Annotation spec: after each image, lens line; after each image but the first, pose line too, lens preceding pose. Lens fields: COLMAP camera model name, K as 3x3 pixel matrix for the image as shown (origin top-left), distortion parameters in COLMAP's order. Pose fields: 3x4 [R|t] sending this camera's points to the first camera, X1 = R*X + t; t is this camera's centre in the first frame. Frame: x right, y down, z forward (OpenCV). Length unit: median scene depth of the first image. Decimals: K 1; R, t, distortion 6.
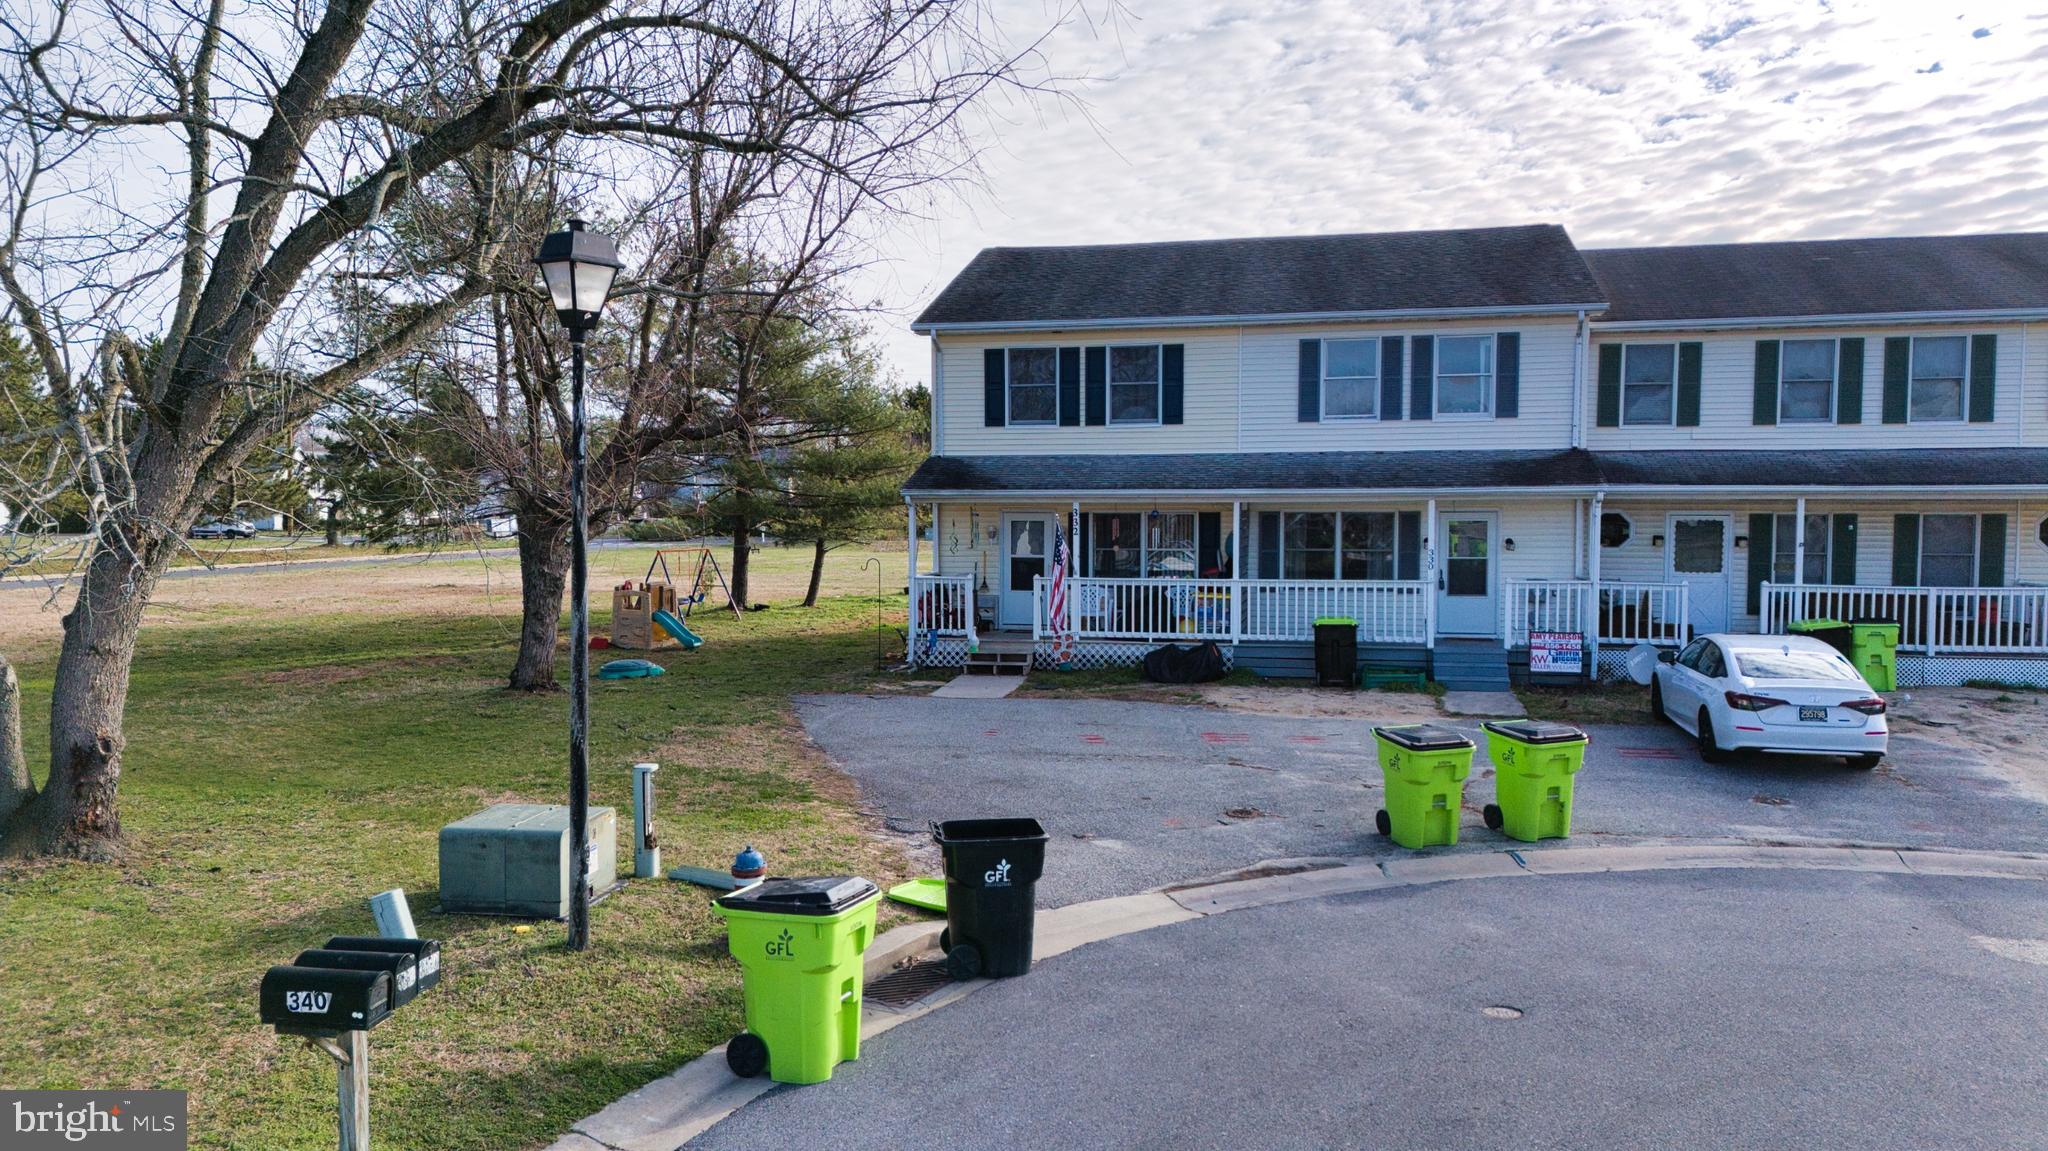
lens RADIAL K [[1469.8, 0, 1028.9], [0, 1469.8, 577.3], [0, 0, 1]] dist [0.048675, -0.014938]
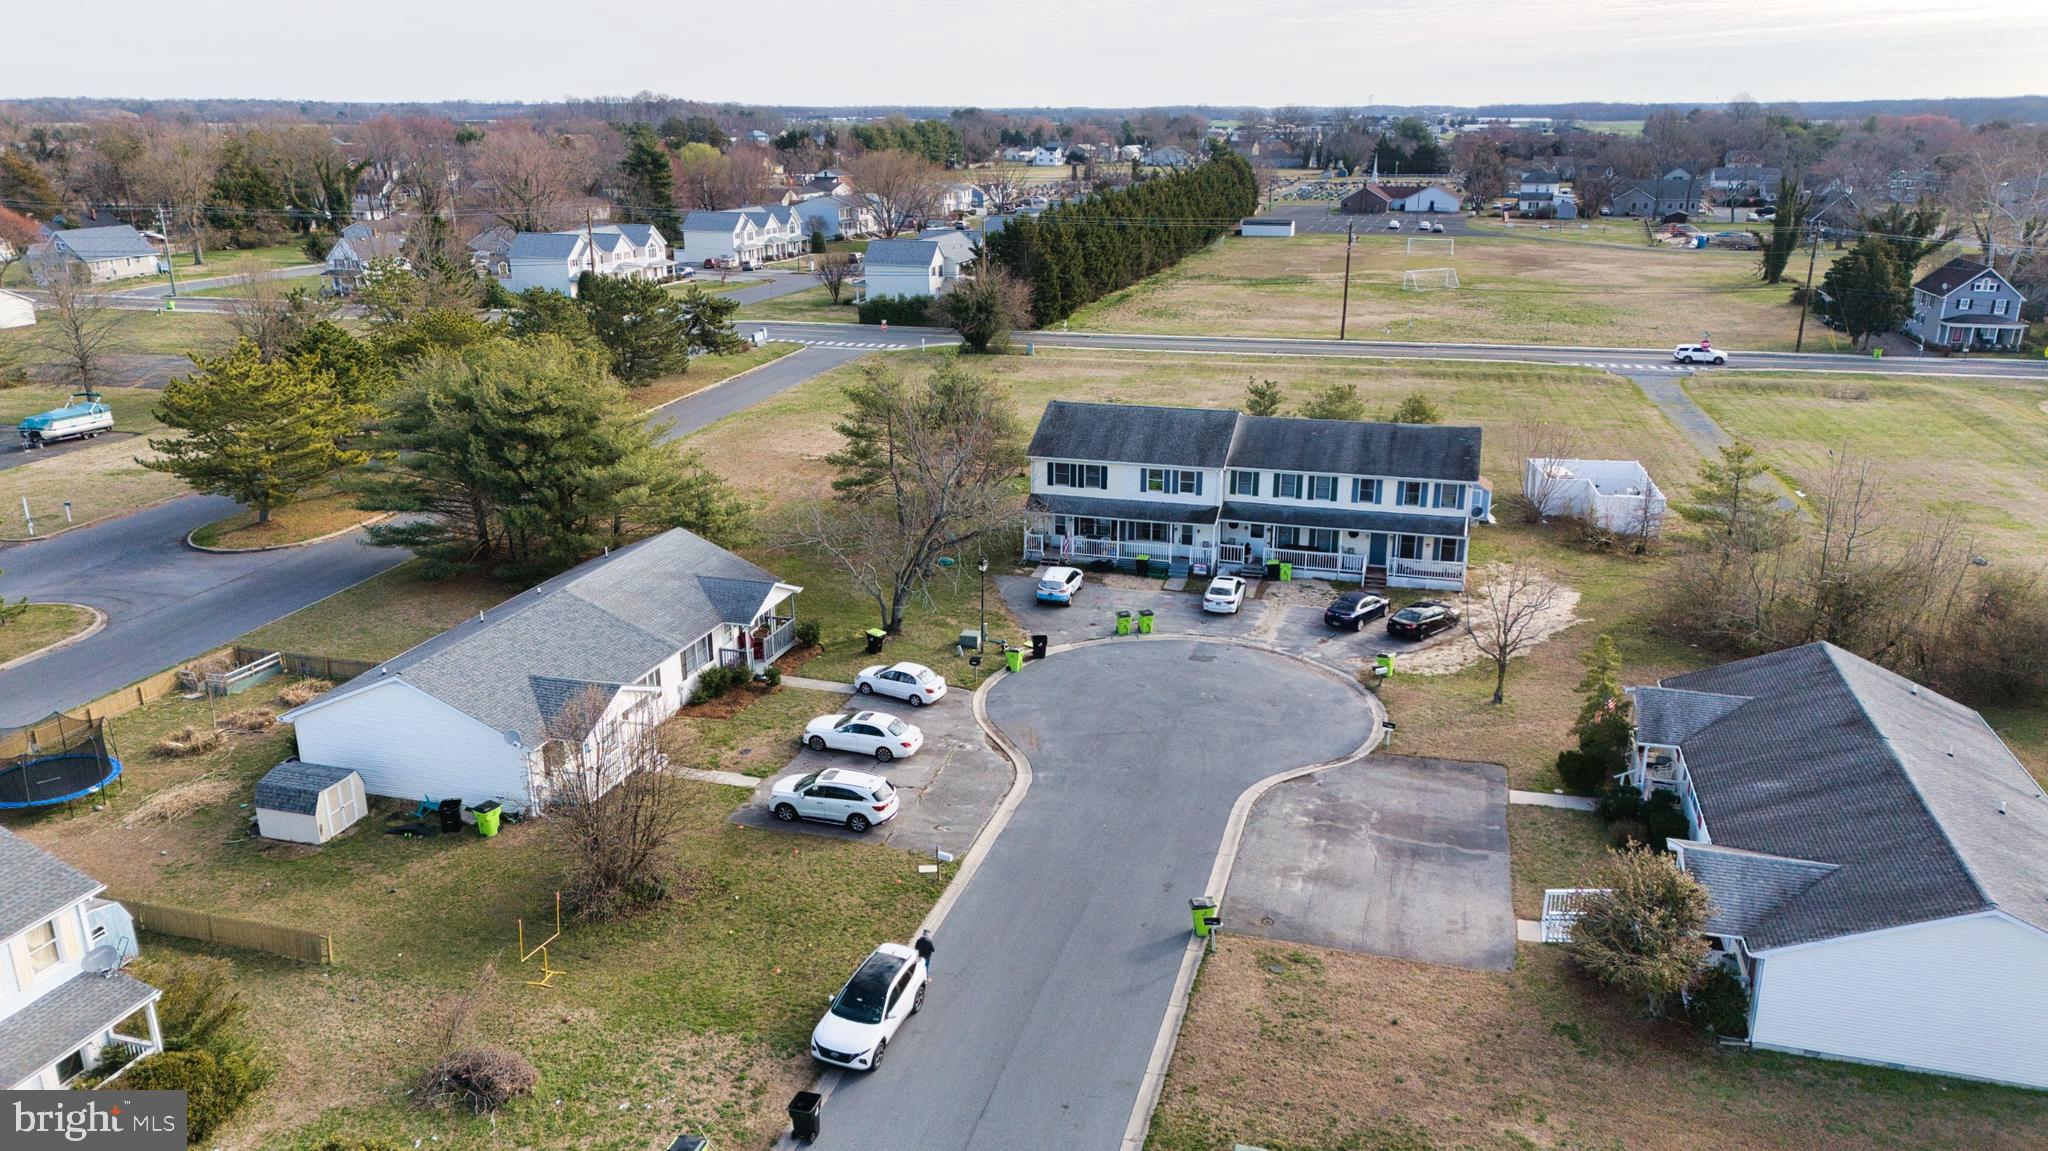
lens RADIAL K [[1469.8, 0, 1024.3], [0, 1469.8, 577.4], [0, 0, 1]] dist [0.048675, -0.014938]
pose [[0.997567, 0.021291, -0.066388, 0.147669], [-0.003994, 0.968116, 0.250470, -0.763223], [0.069604, -0.249595, 0.965846, -2.331103]]
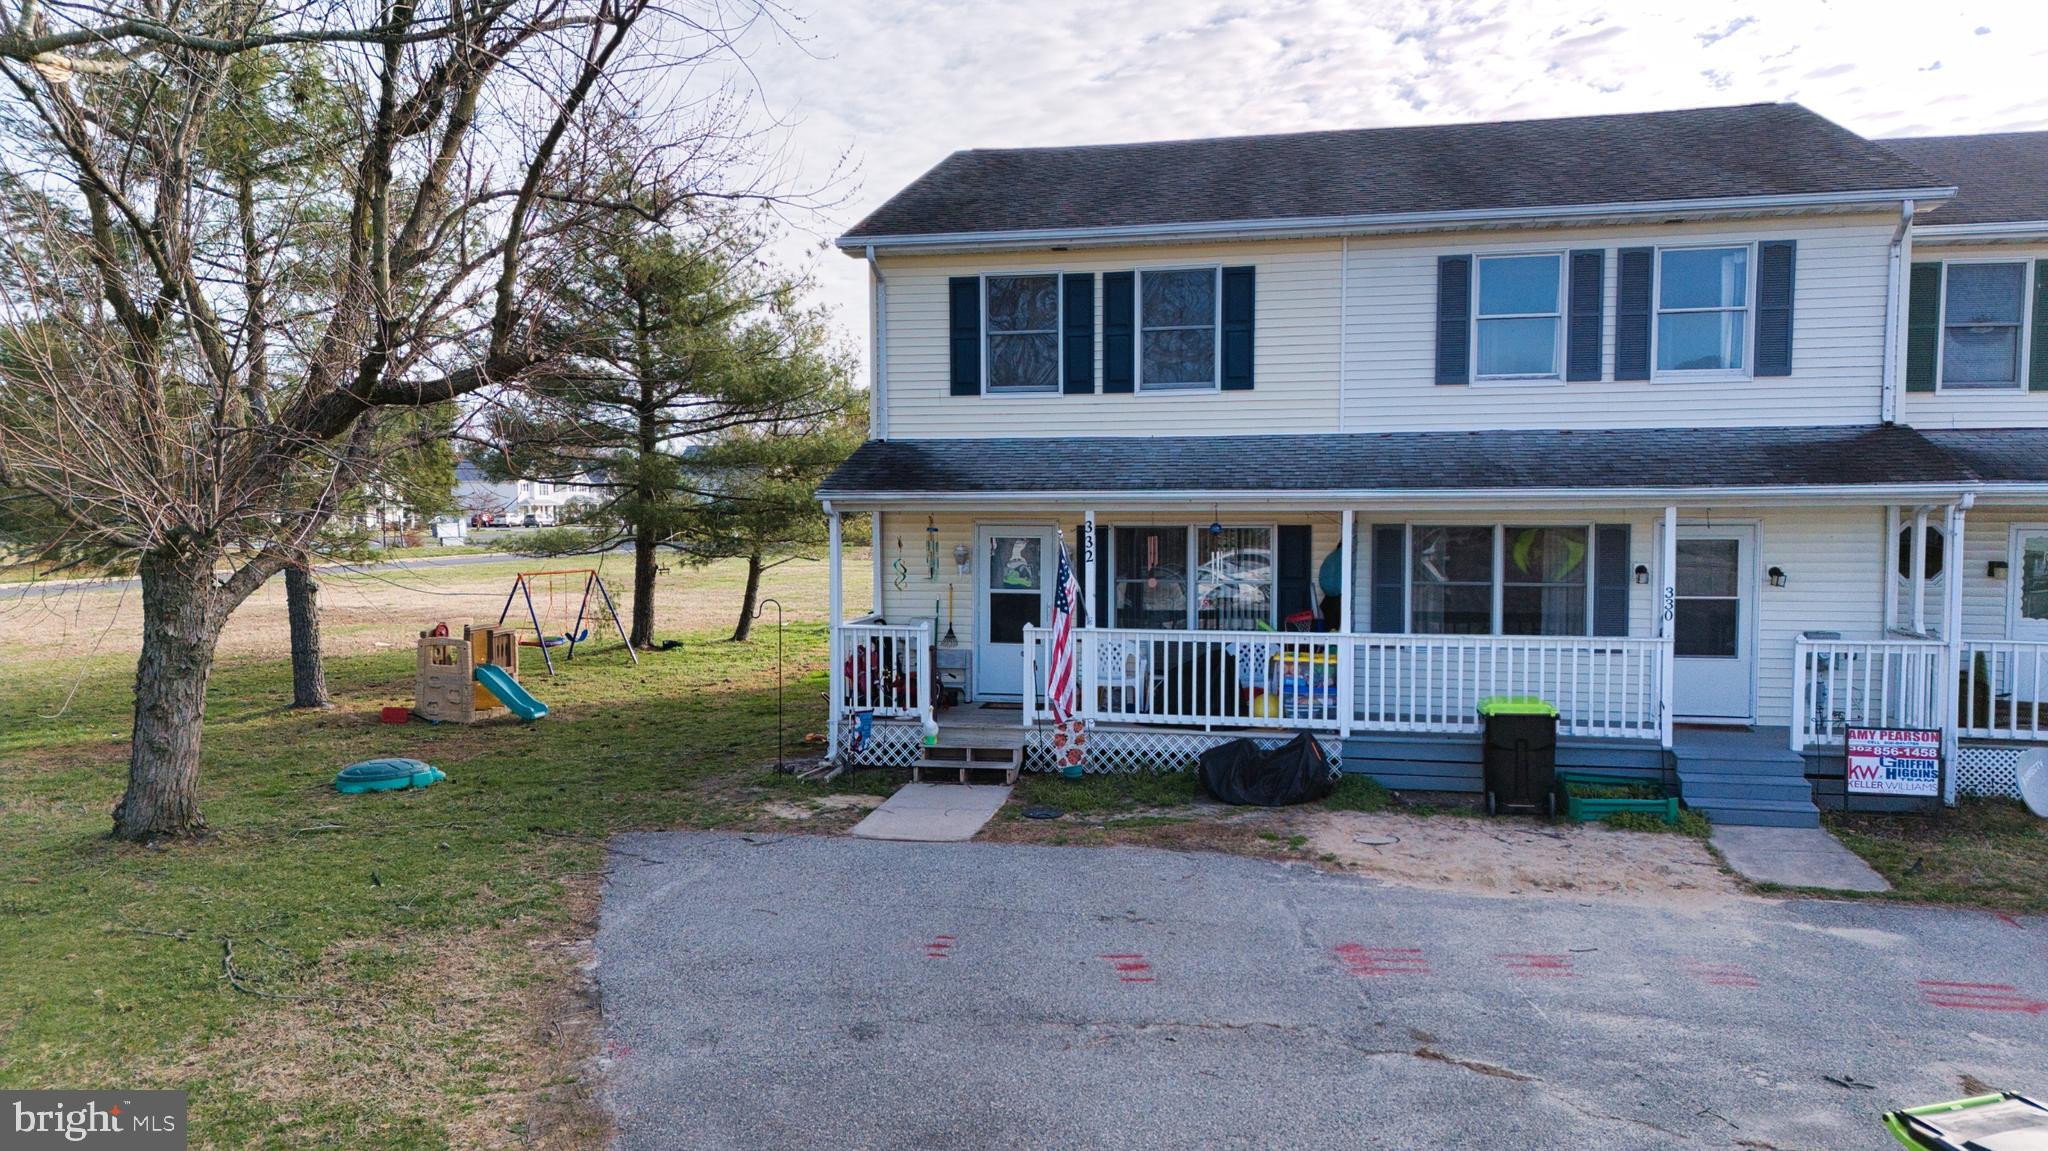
lens RADIAL K [[1469.8, 0, 1022.9], [0, 1469.8, 572.4], [0, 0, 1]] dist [0.048675, -0.014938]
pose [[0.999997, -0.000728, -0.002367, 0.004554], [0.000720, 0.999994, -0.003491, -0.021834], [0.002370, 0.003489, 0.999991, 0.359042]]
